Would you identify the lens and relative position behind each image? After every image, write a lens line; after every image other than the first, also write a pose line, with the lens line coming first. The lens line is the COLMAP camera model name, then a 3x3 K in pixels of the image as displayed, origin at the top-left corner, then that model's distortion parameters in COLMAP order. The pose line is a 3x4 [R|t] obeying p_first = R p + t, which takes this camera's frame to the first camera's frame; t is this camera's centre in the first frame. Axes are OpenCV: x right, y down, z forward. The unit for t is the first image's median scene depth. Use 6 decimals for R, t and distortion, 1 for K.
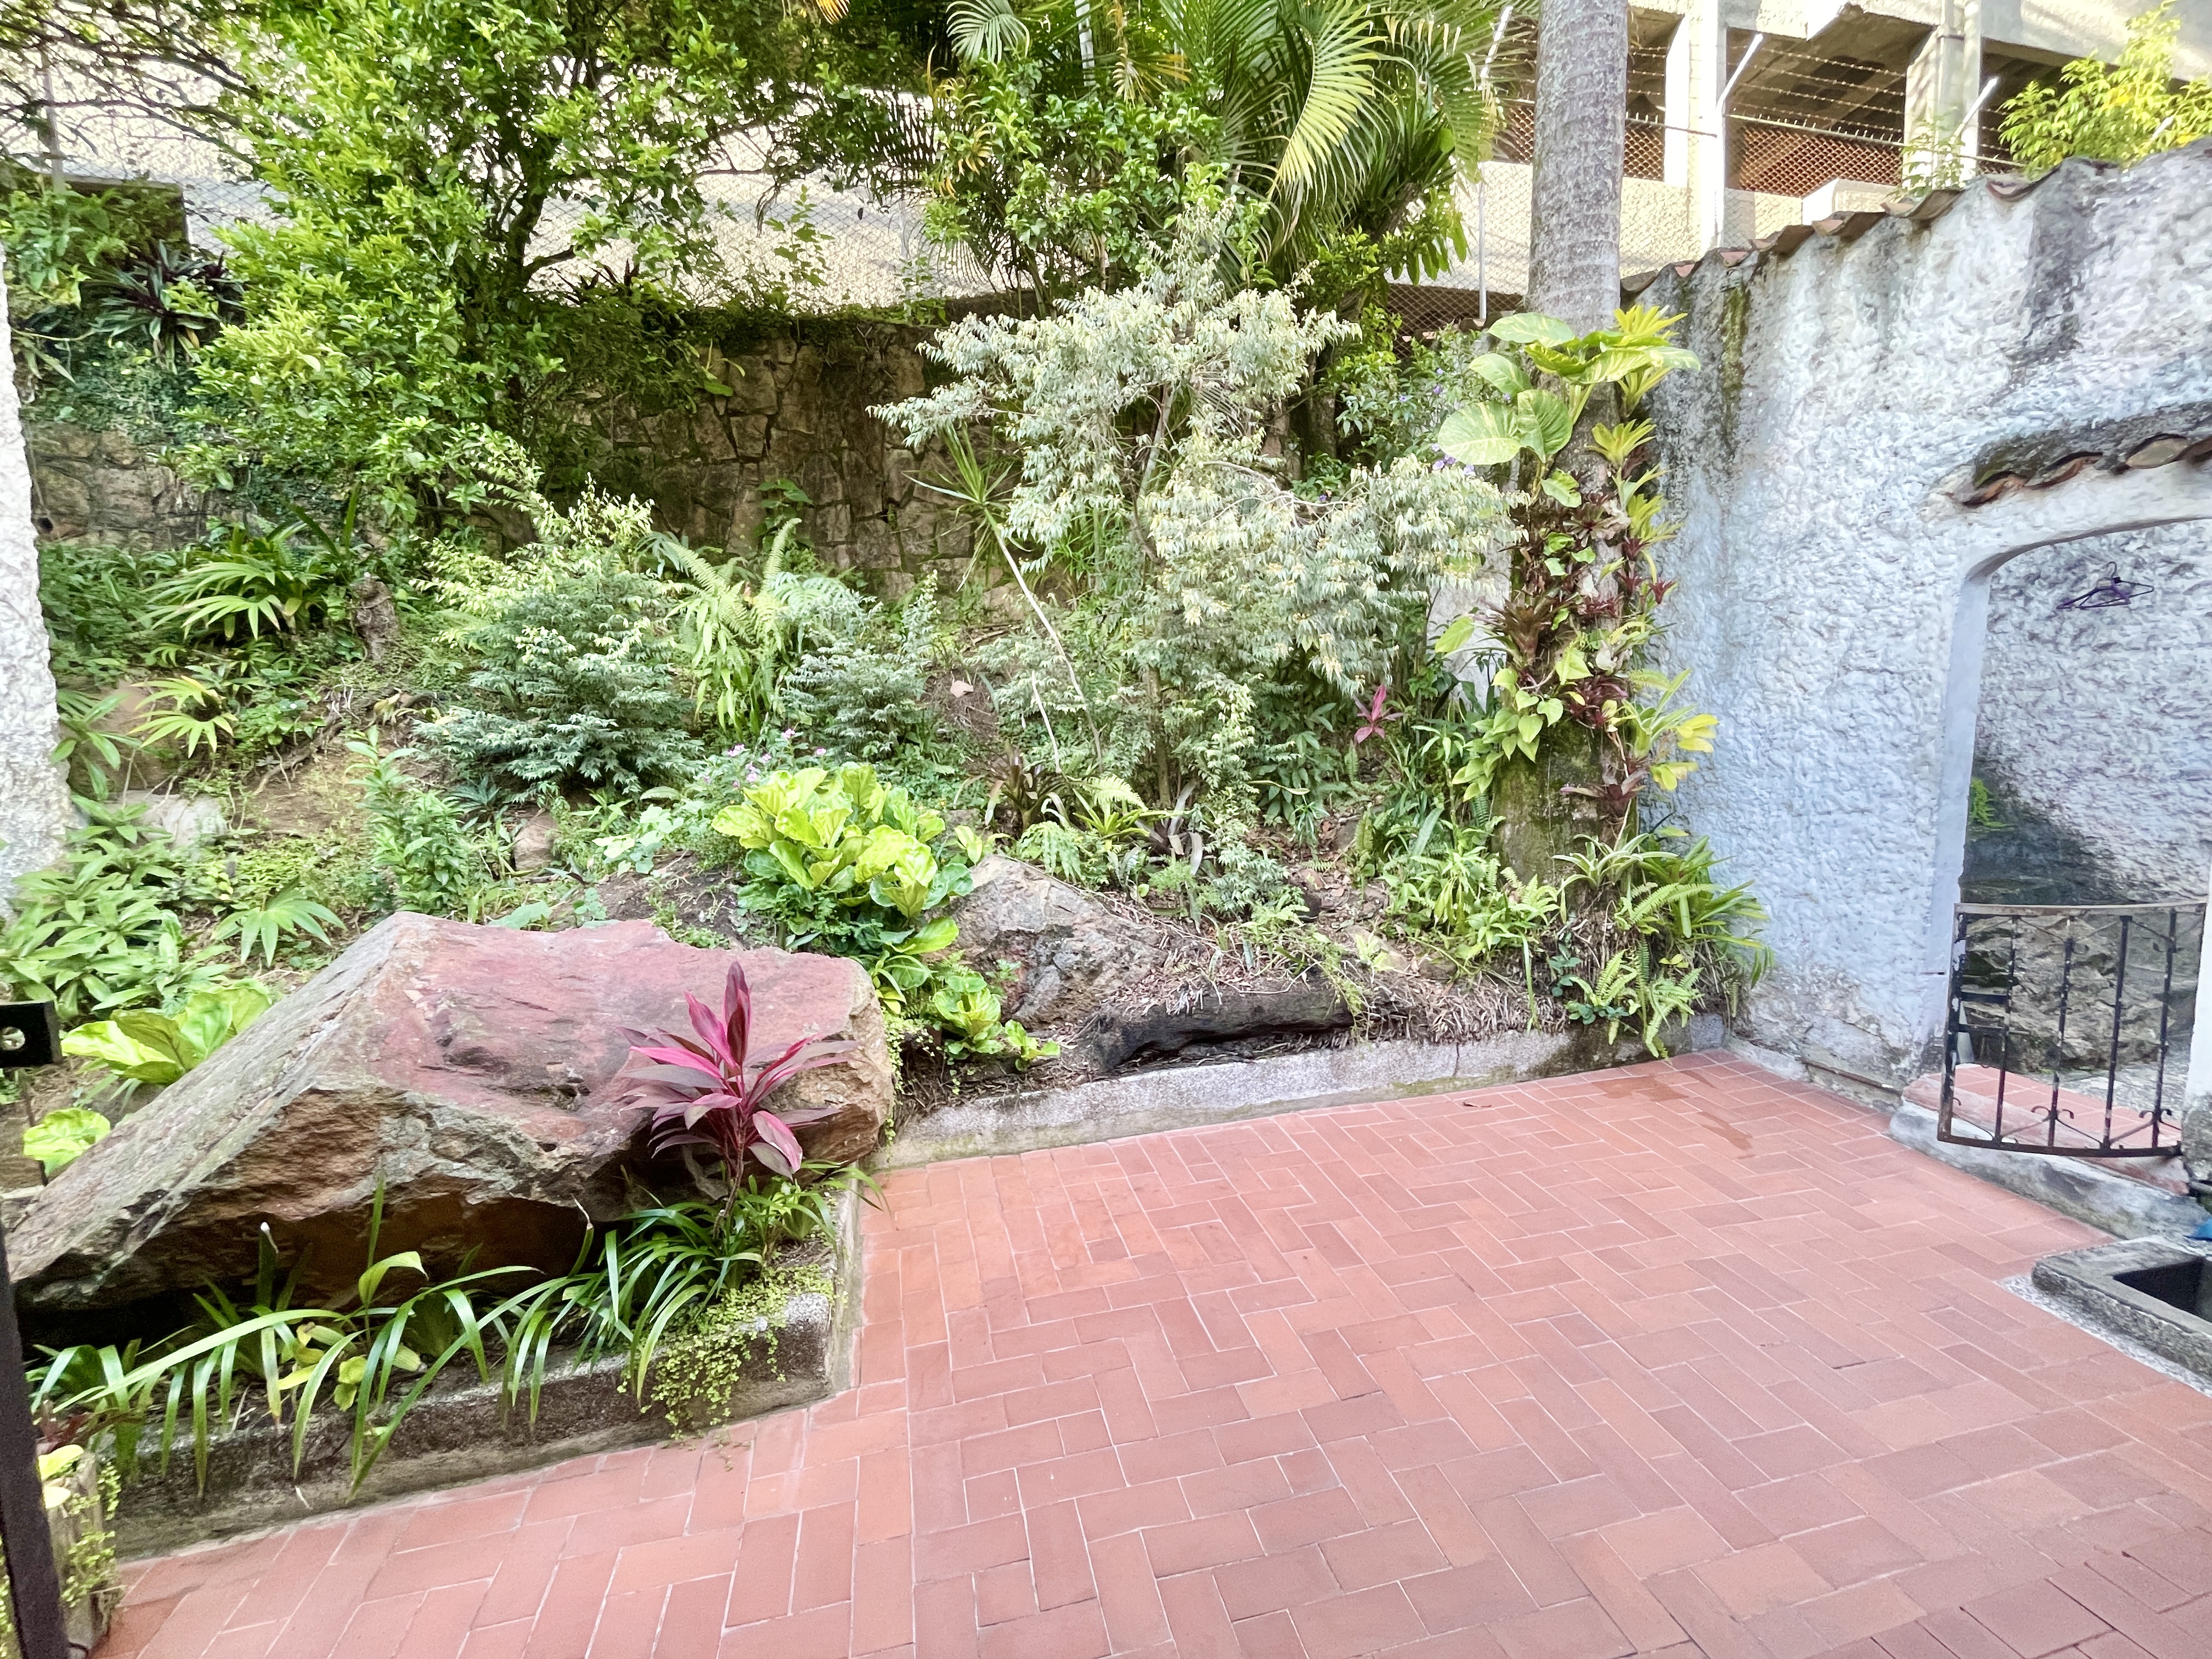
lens RADIAL K [[912.1, 0, 1105.7], [0, 912.1, 829.3], [0, 0, 1]] dist [-0.001302, 0.000604]
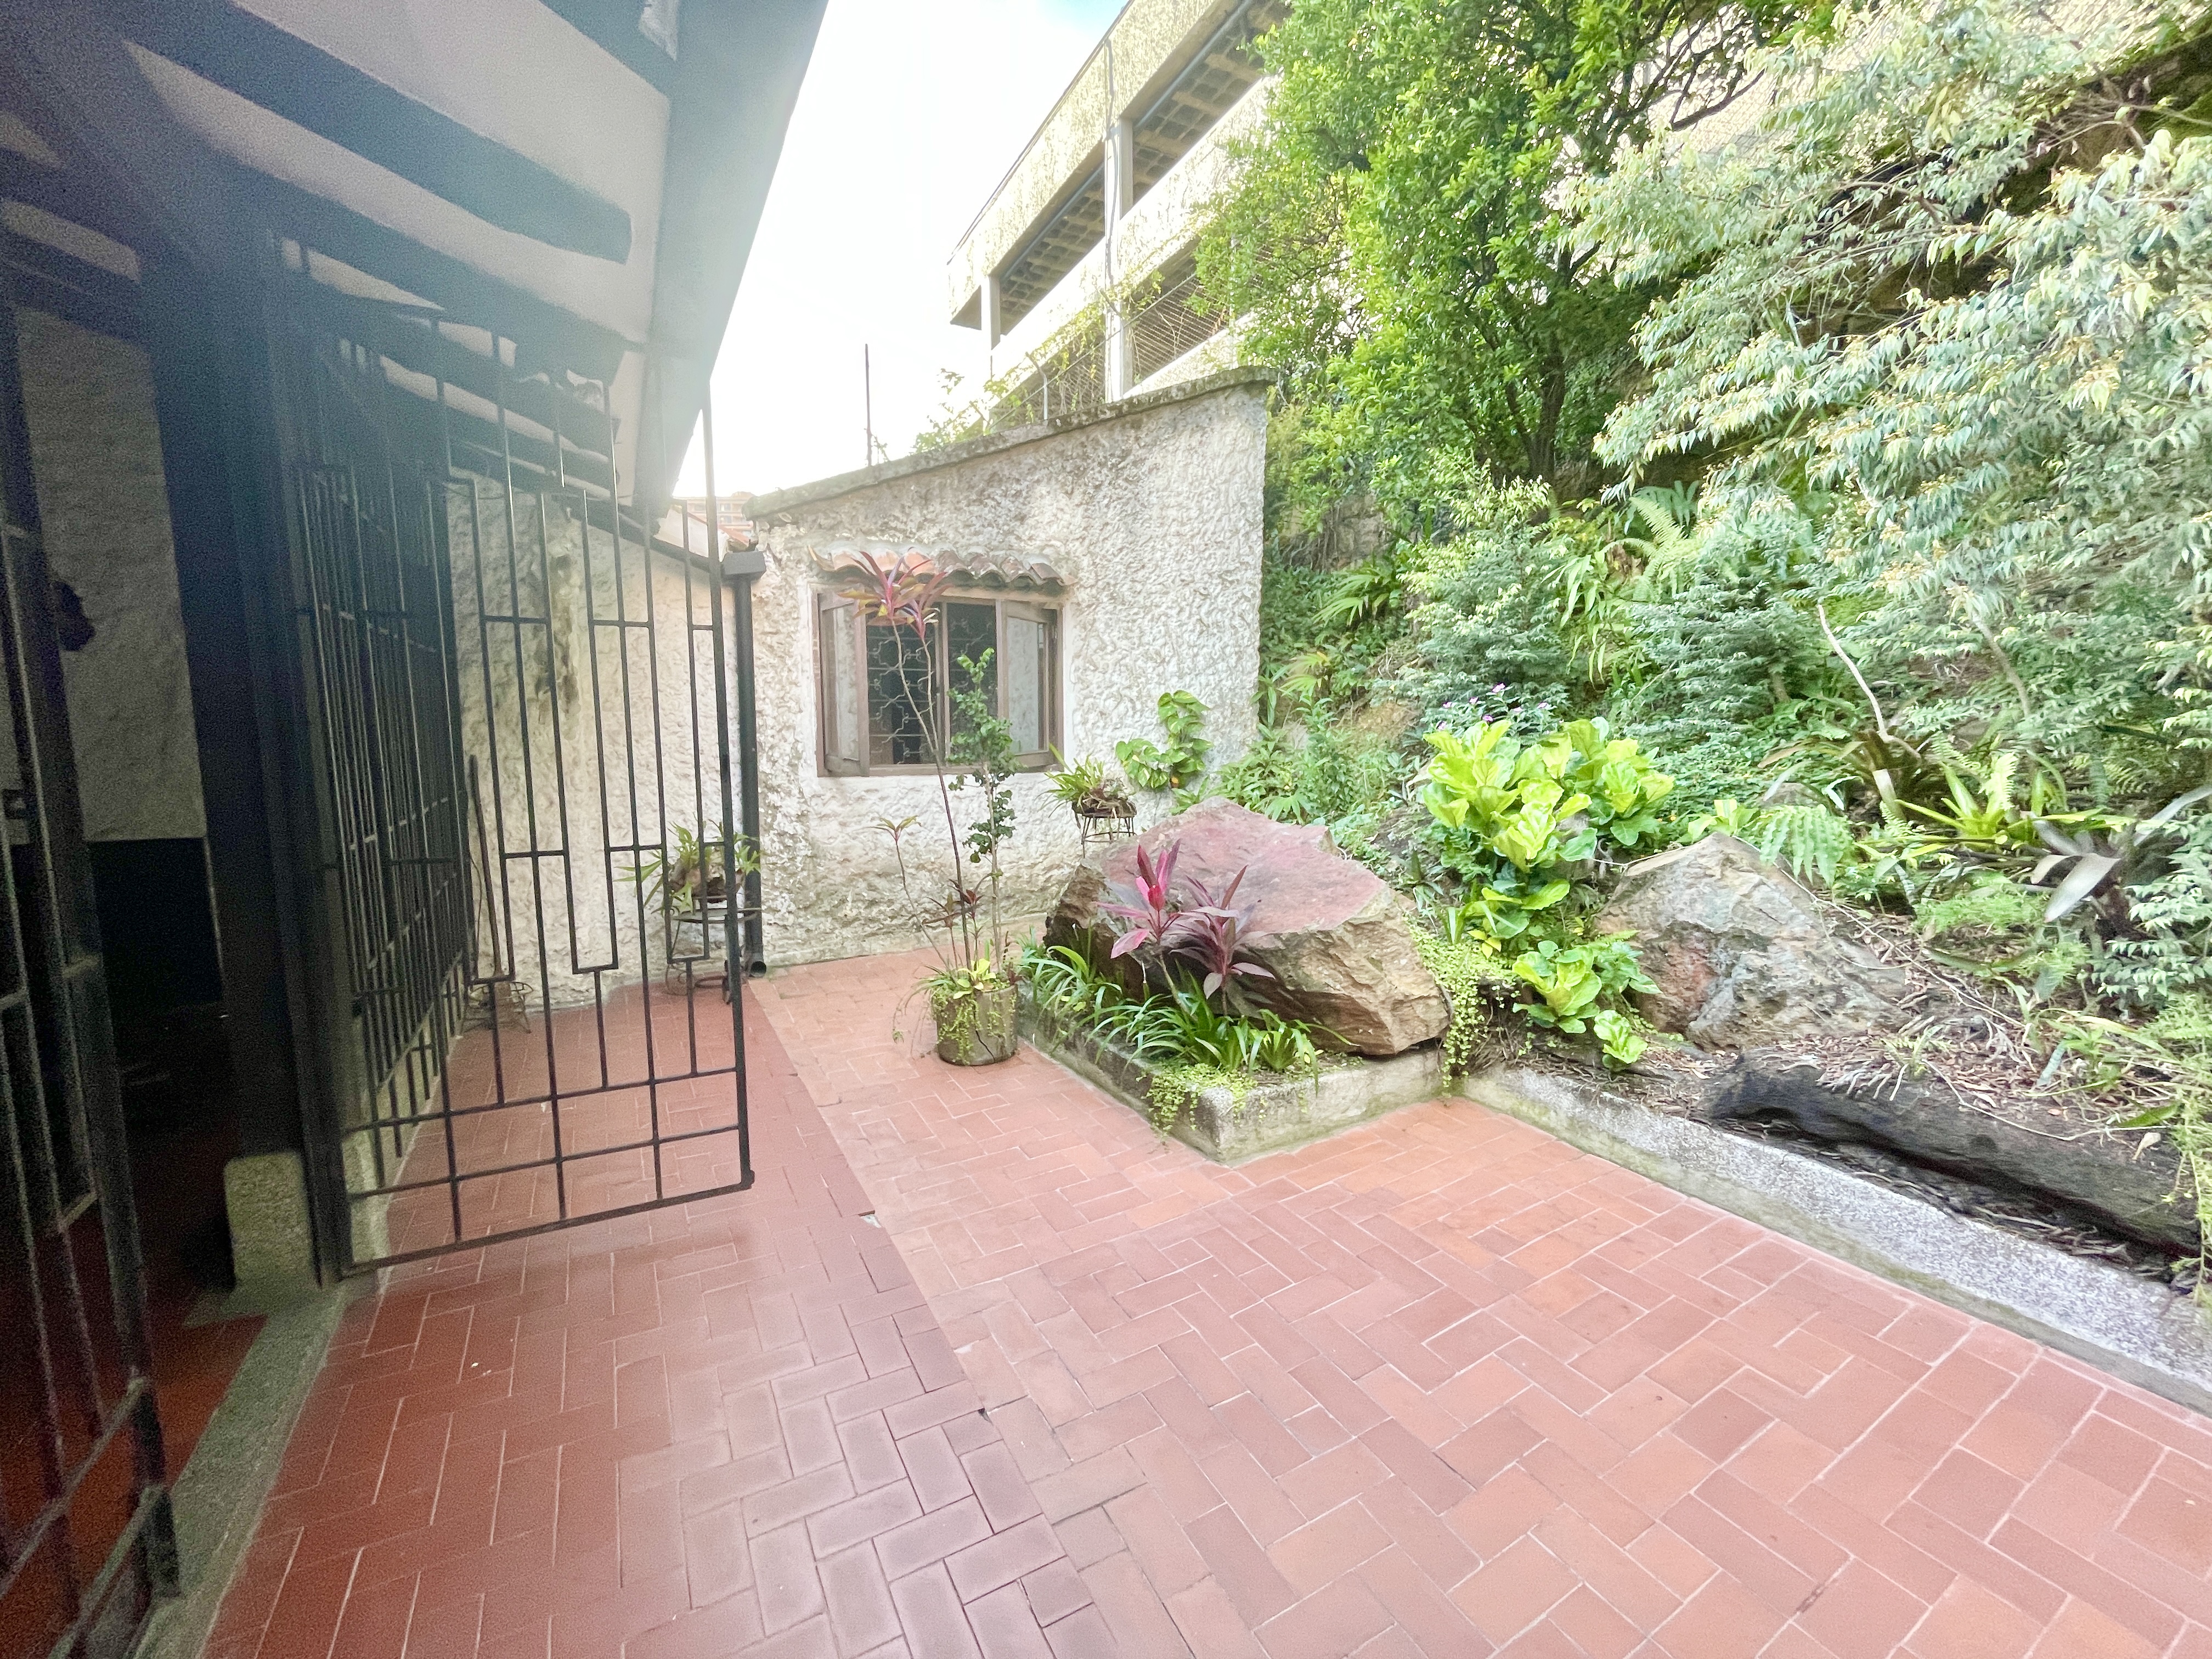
lens RADIAL K [[912.1, 0, 1105.7], [0, 912.1, 829.3], [0, 0, 1]] dist [-0.001302, 0.000604]
pose [[0.264527, 0.148019, -0.952951, 0.576010], [-0.099185, 0.987086, 0.125789, -0.028415], [0.959264, 0.061244, 0.275792, 0.259275]]
